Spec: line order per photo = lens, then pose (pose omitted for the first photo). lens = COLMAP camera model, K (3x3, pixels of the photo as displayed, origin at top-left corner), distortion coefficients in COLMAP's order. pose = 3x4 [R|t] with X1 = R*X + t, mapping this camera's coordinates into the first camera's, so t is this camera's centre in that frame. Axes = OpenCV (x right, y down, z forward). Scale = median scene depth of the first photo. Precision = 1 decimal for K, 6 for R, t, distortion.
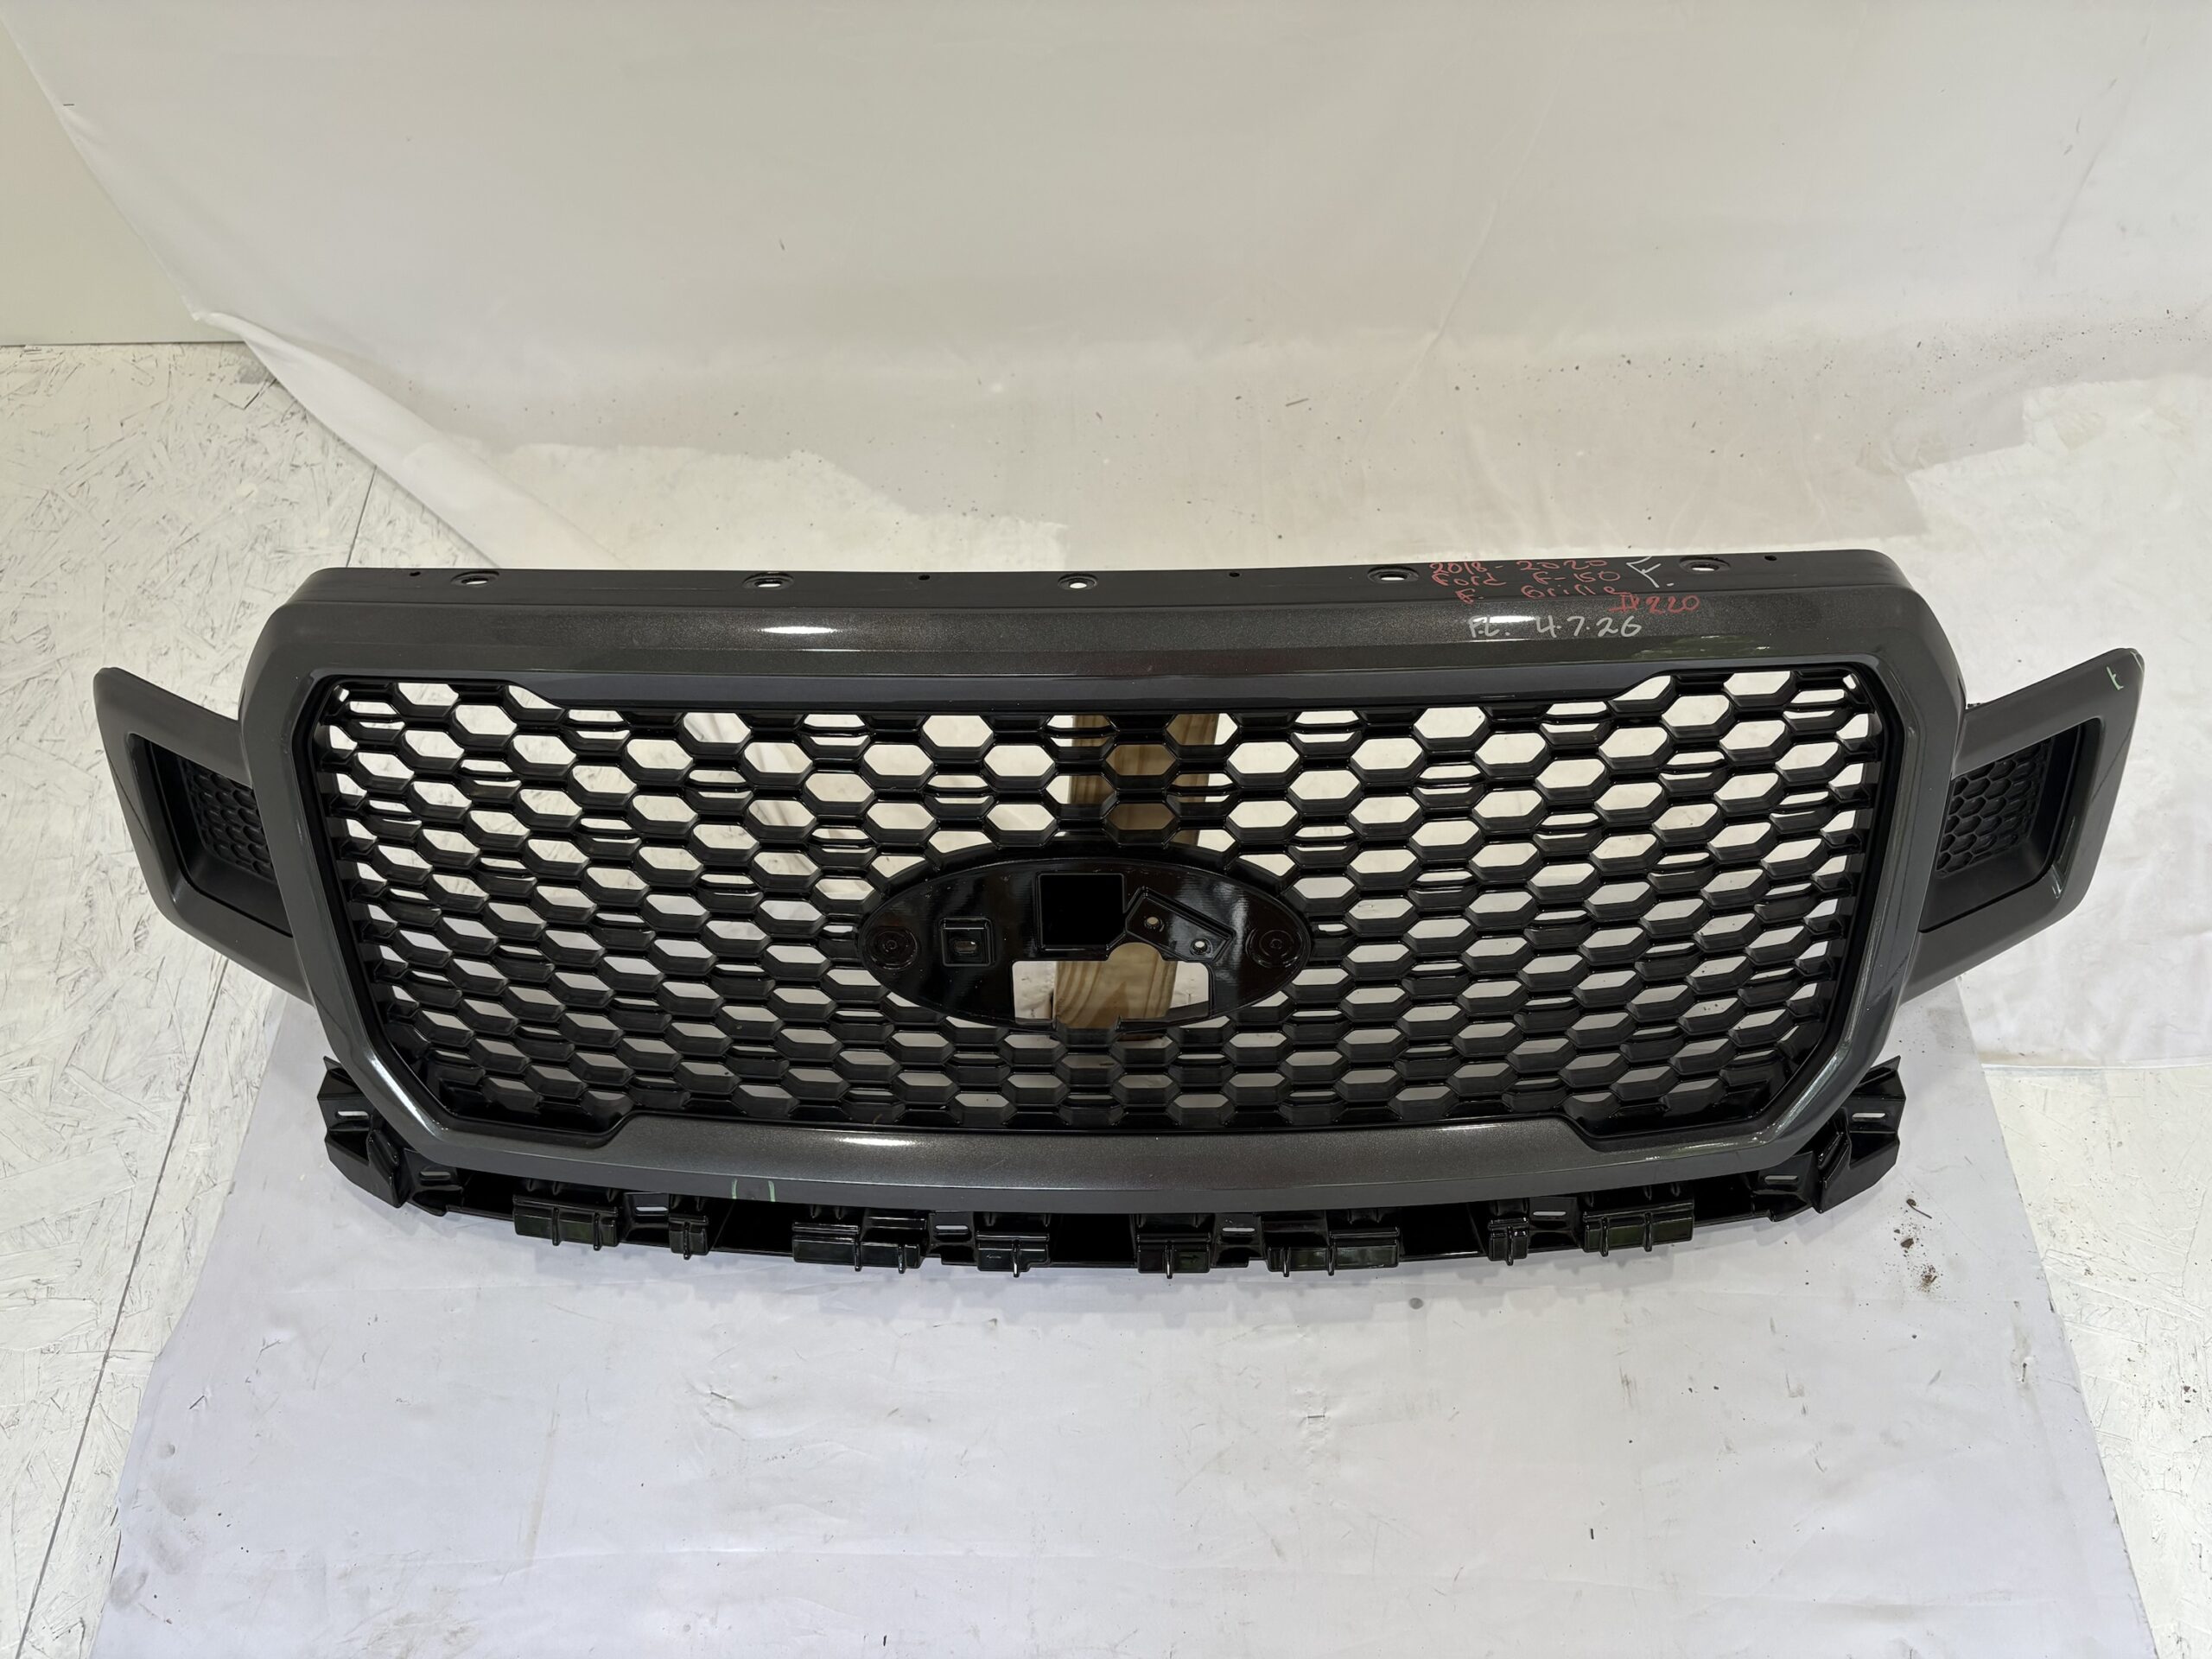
lens RADIAL K [[1677.5, 0, 1106.0], [0, 1677.5, 829.5], [0, 0, 1]] dist [0.058584, -0.079087]
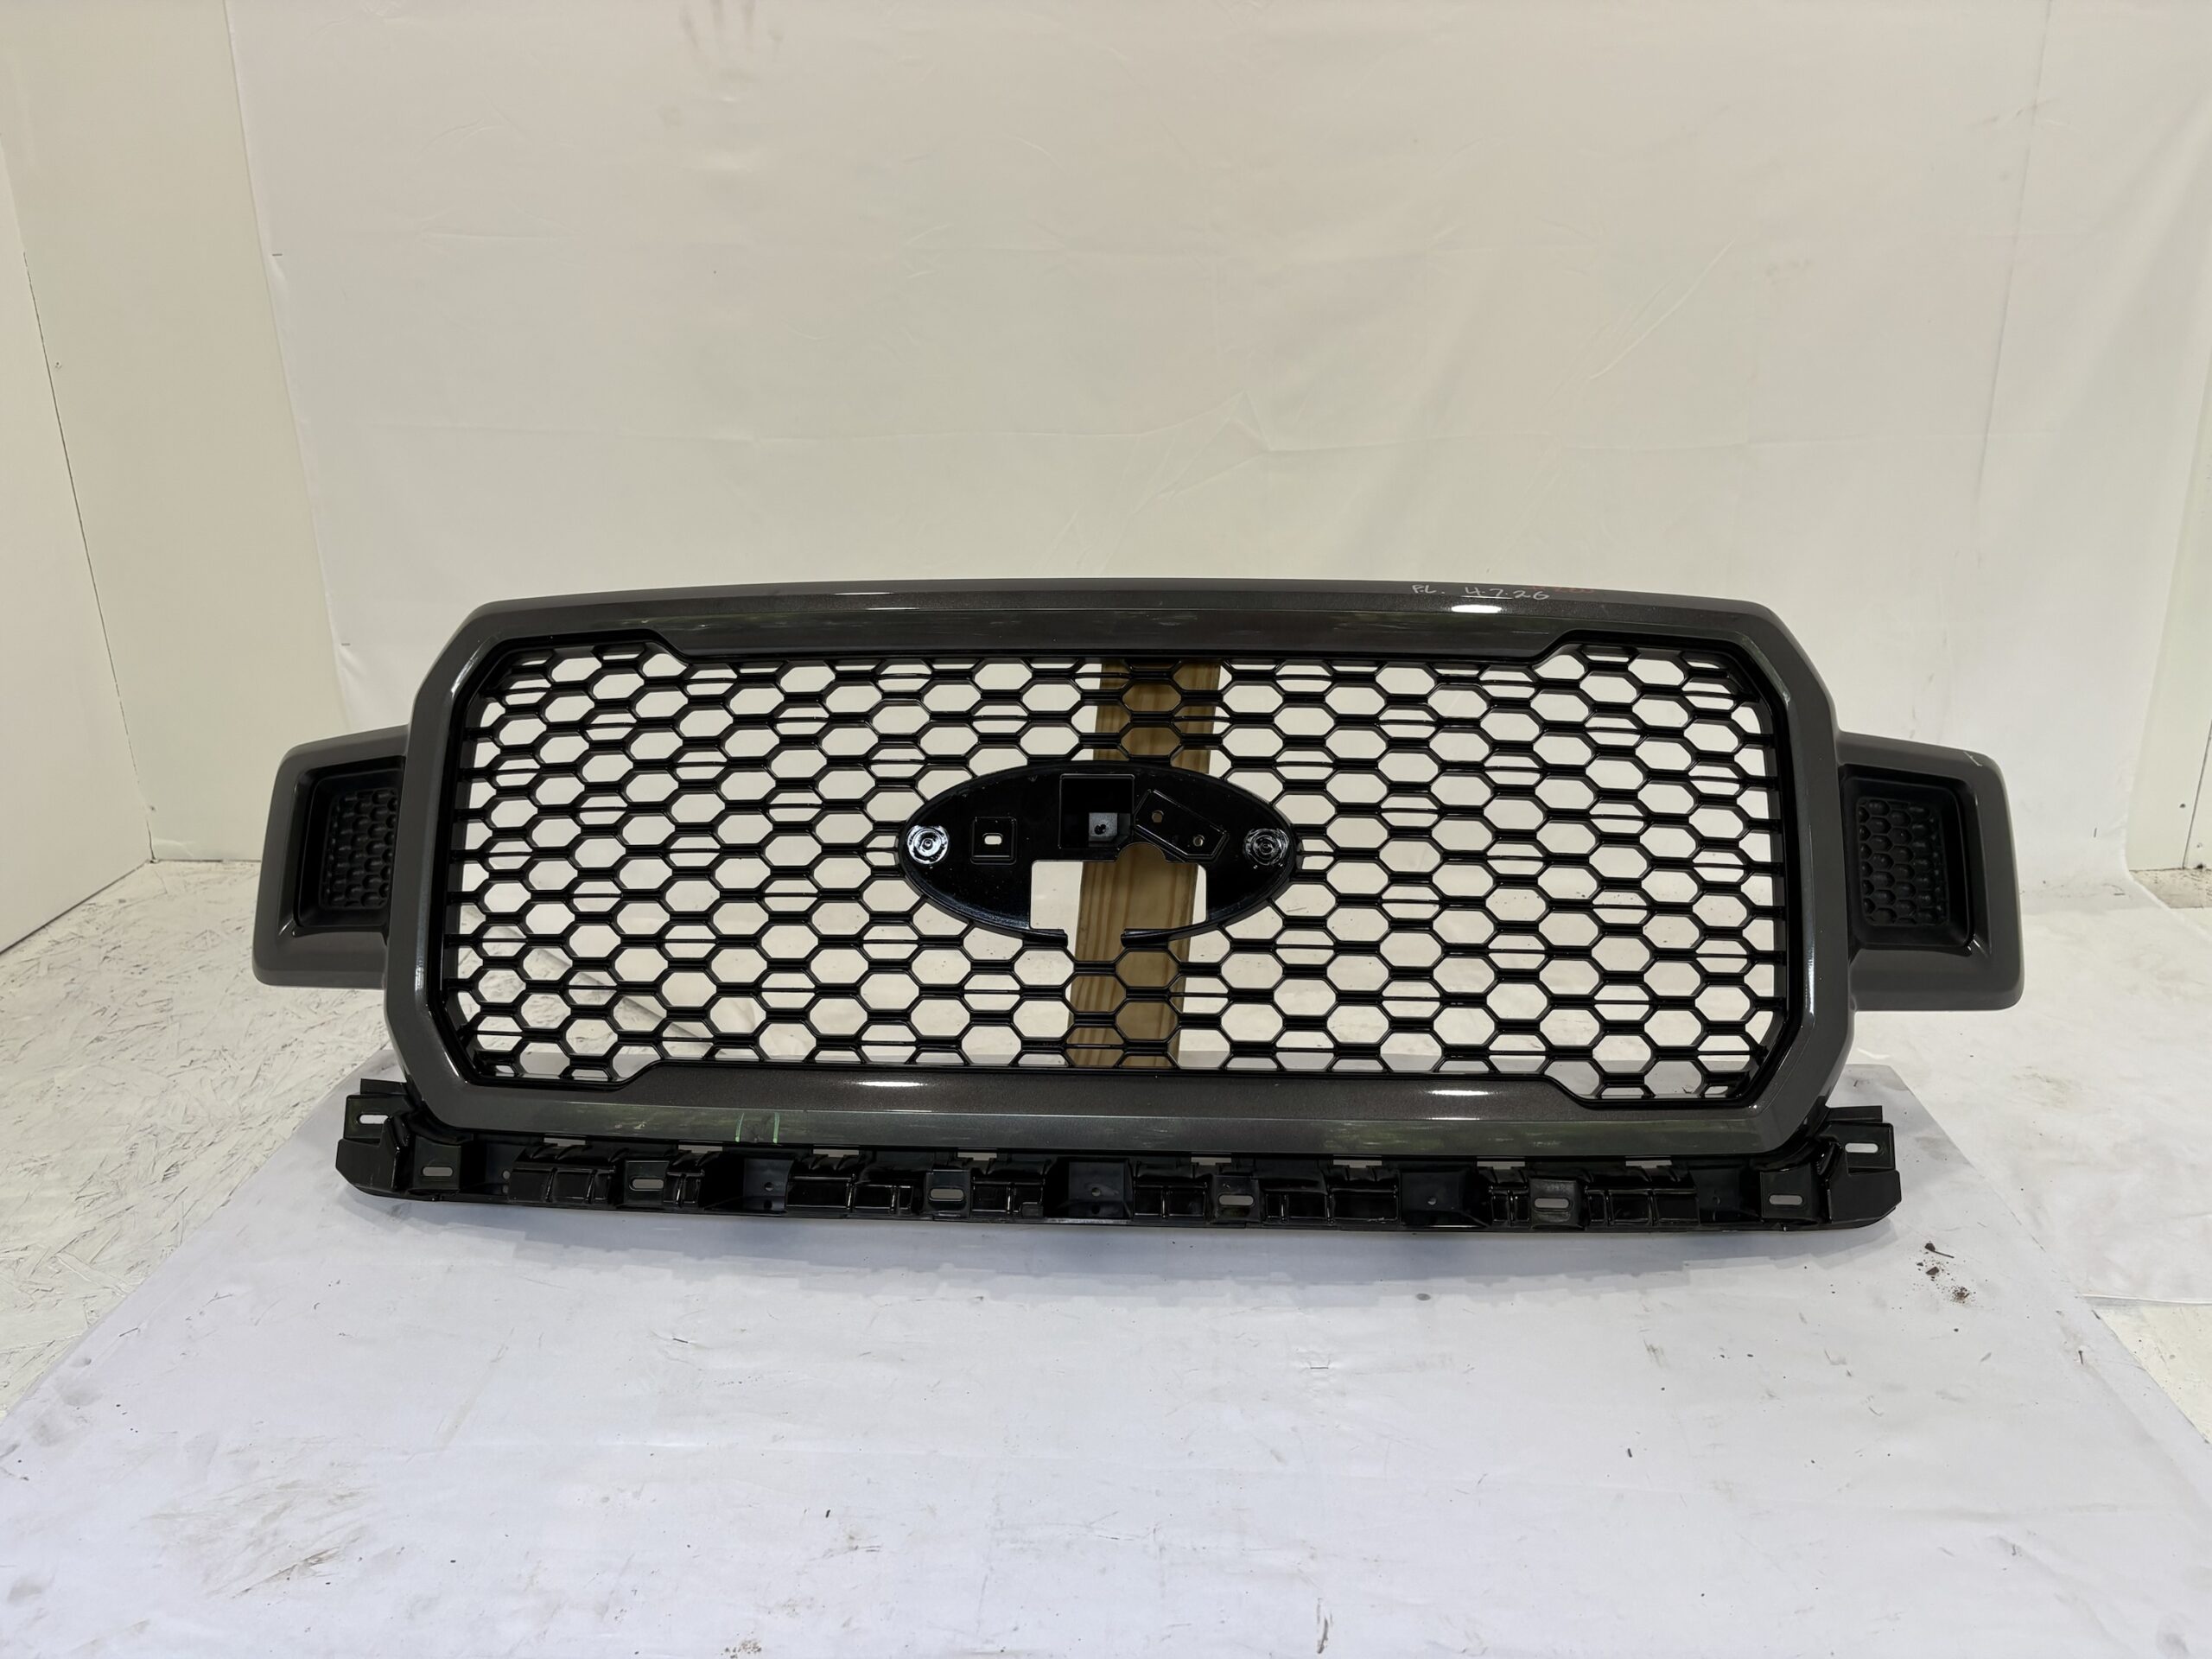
lens RADIAL K [[1677.5, 0, 1106.0], [0, 1677.5, 829.5], [0, 0, 1]] dist [0.058584, -0.079087]
pose [[0.998845, 0.037260, -0.030337, 0.025168], [-0.048035, 0.789377, -0.612026, 0.699642], [0.001143, 0.612776, 0.790255, 0.089694]]
